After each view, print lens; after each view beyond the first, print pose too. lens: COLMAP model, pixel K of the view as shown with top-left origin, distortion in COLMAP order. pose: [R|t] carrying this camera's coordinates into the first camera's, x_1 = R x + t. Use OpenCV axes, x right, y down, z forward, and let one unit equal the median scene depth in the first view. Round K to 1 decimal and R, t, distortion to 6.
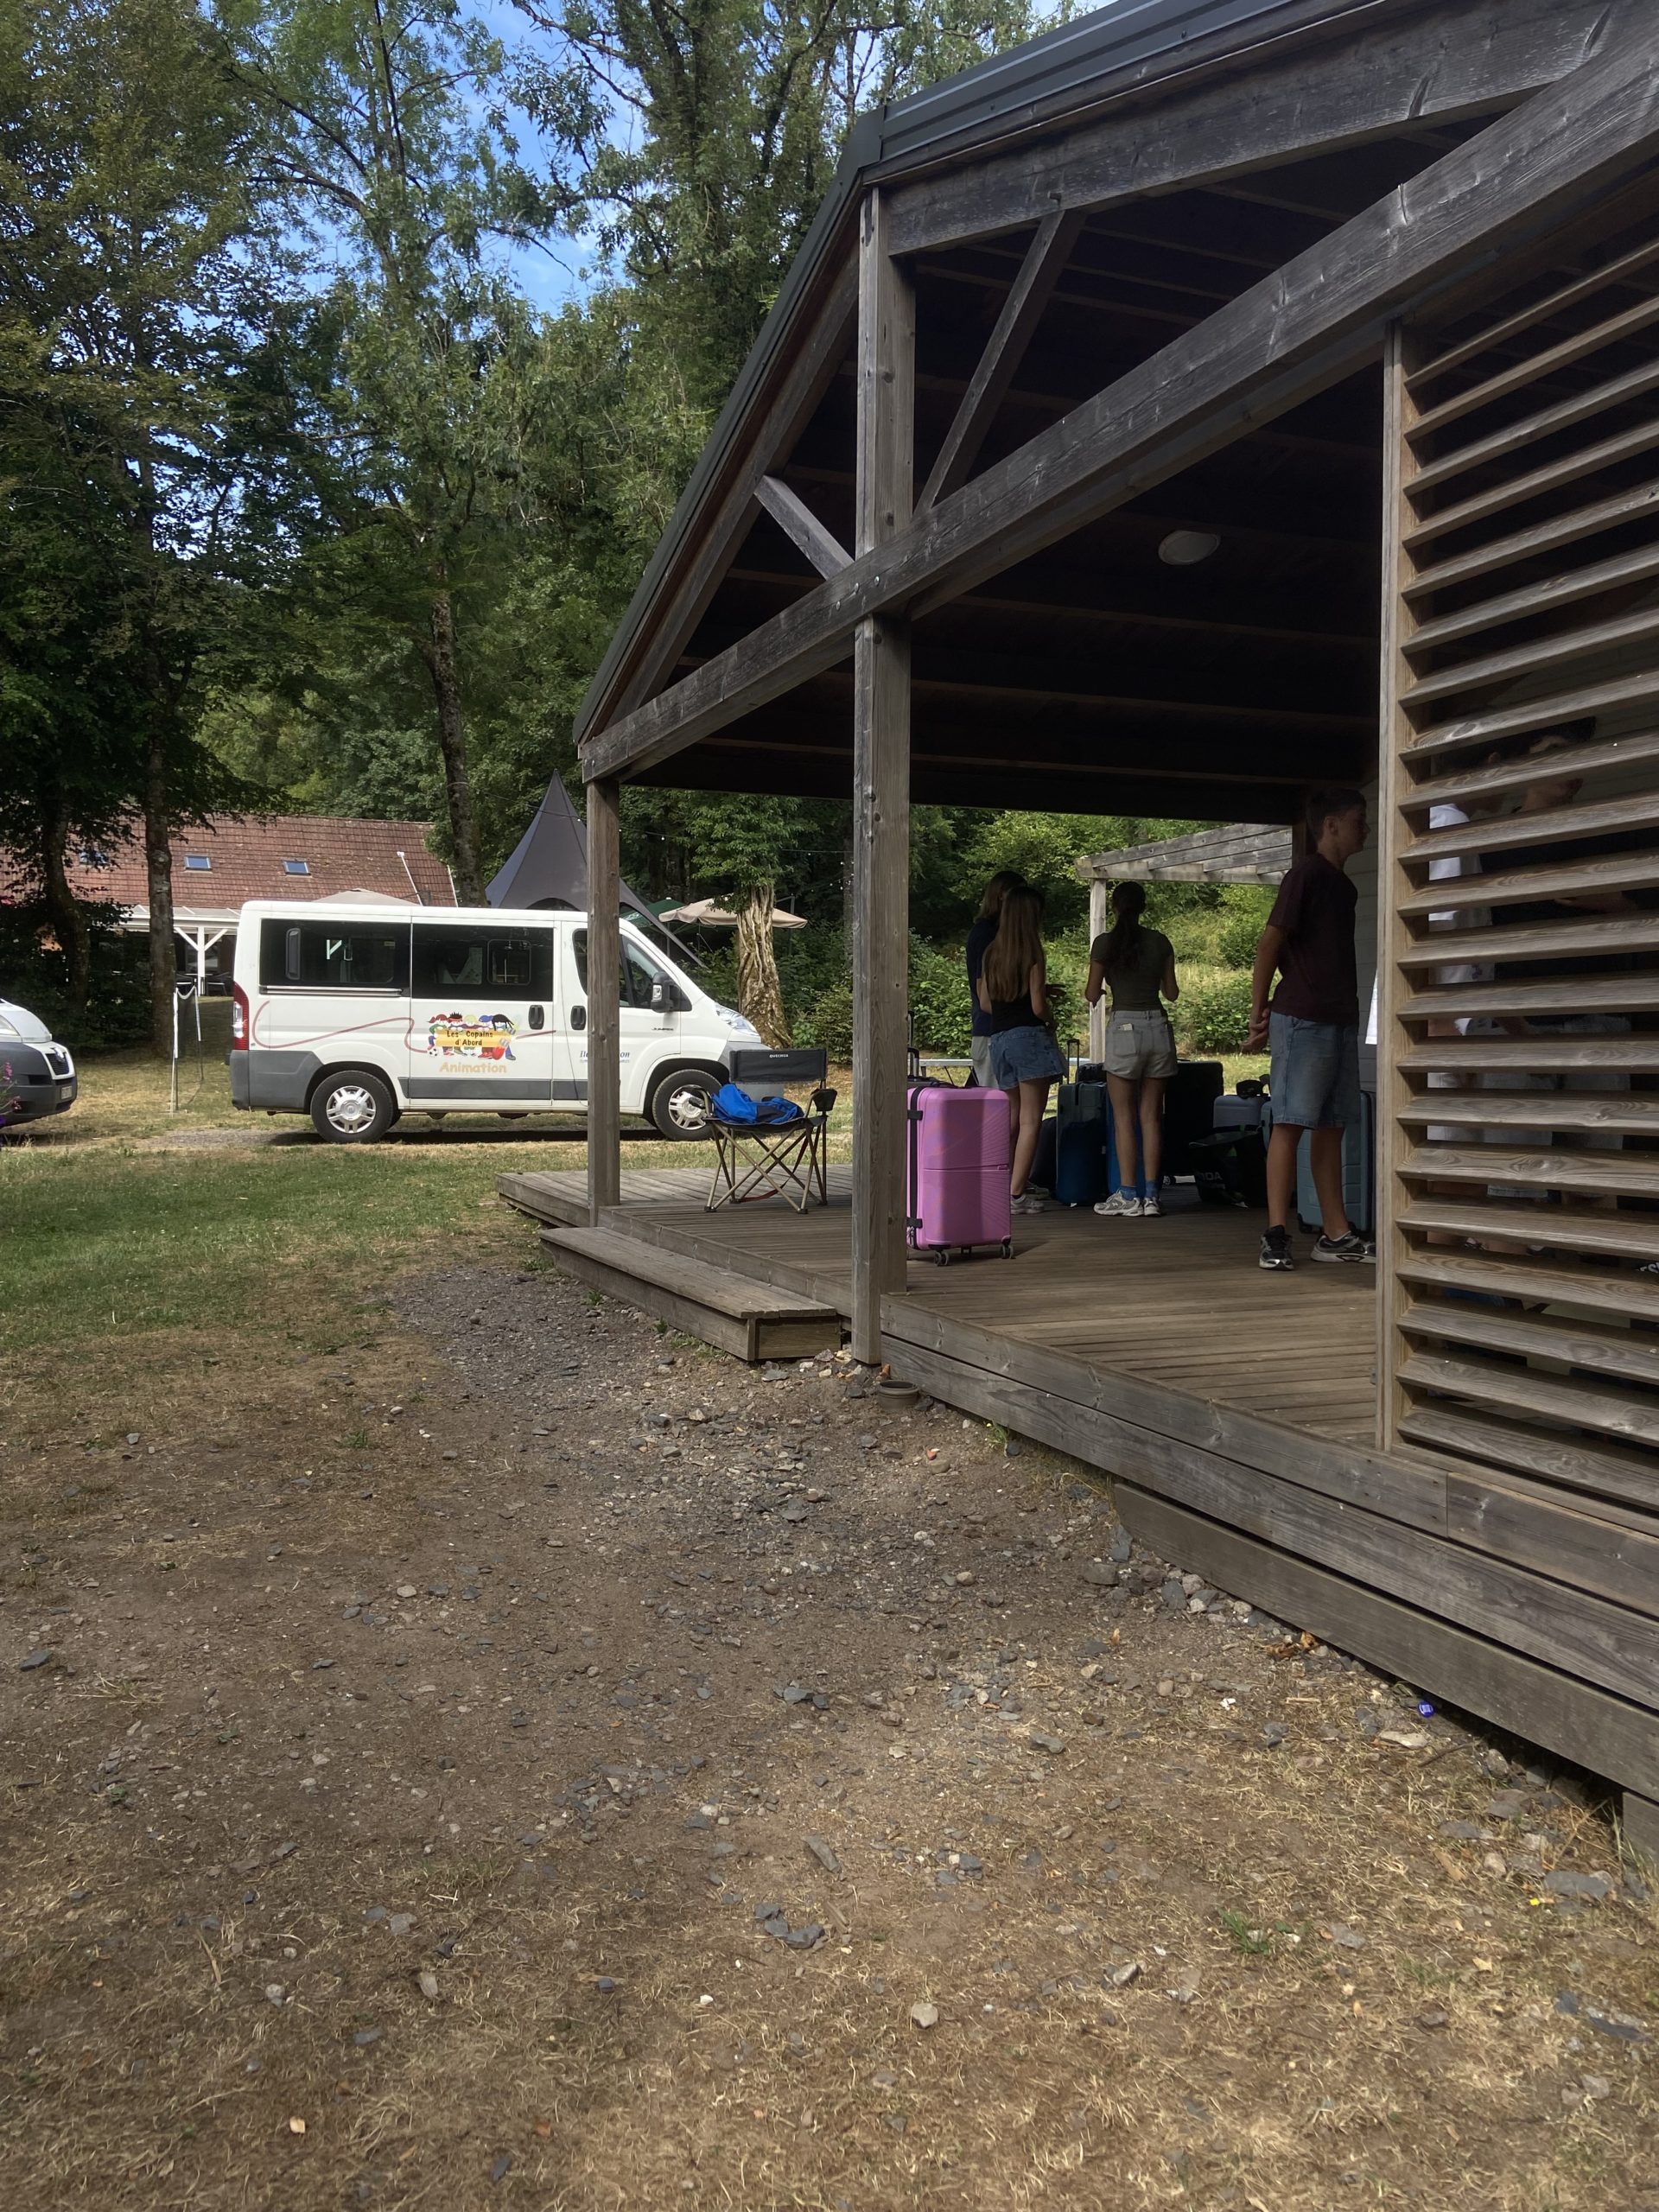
lens RADIAL K [[1684.1, 0, 831.7], [0, 1684.1, 1099.6], [0, 0, 1]] dist [0.051592, -0.004272]
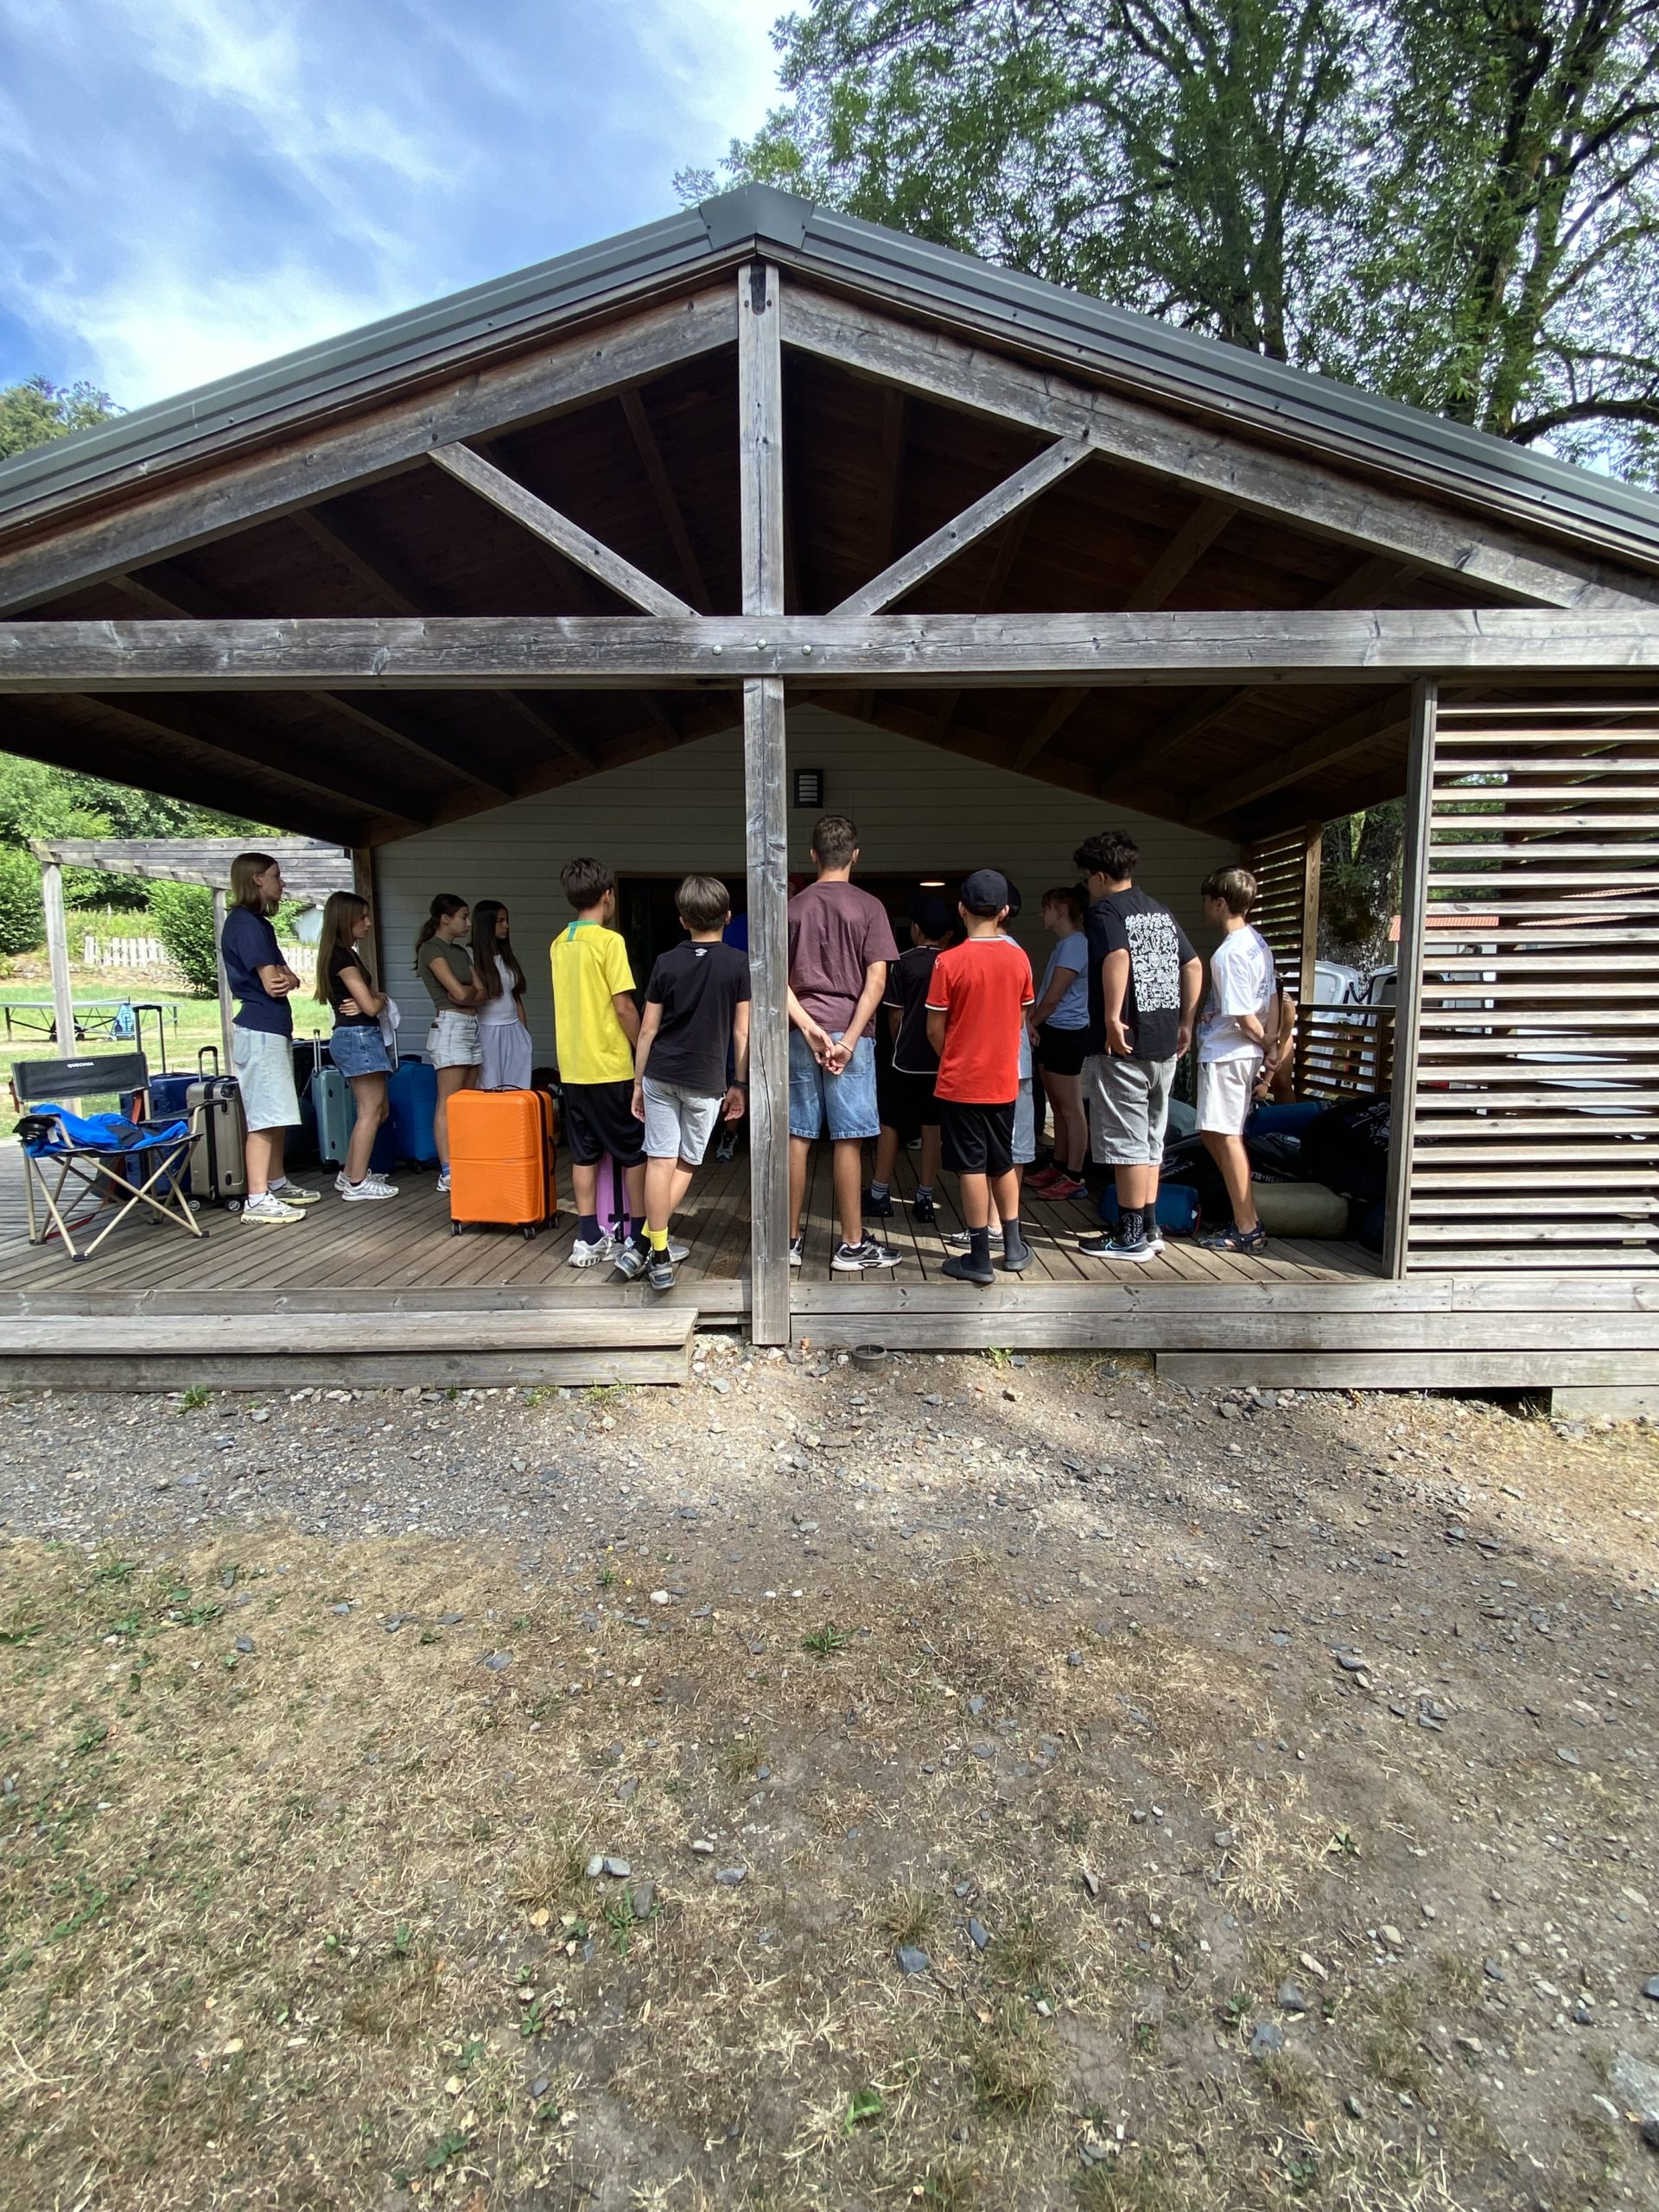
lens RADIAL K [[1007.9, 0, 837.8], [0, 1007.9, 1106.6], [0, 0, 1]] dist [-0.013250, -0.005147]
pose [[0.379435, -0.111346, 0.918494, -0.696112], [0.027588, 0.993652, 0.109060, -0.095710], [-0.924807, -0.016042, 0.380099, 0.855872]]
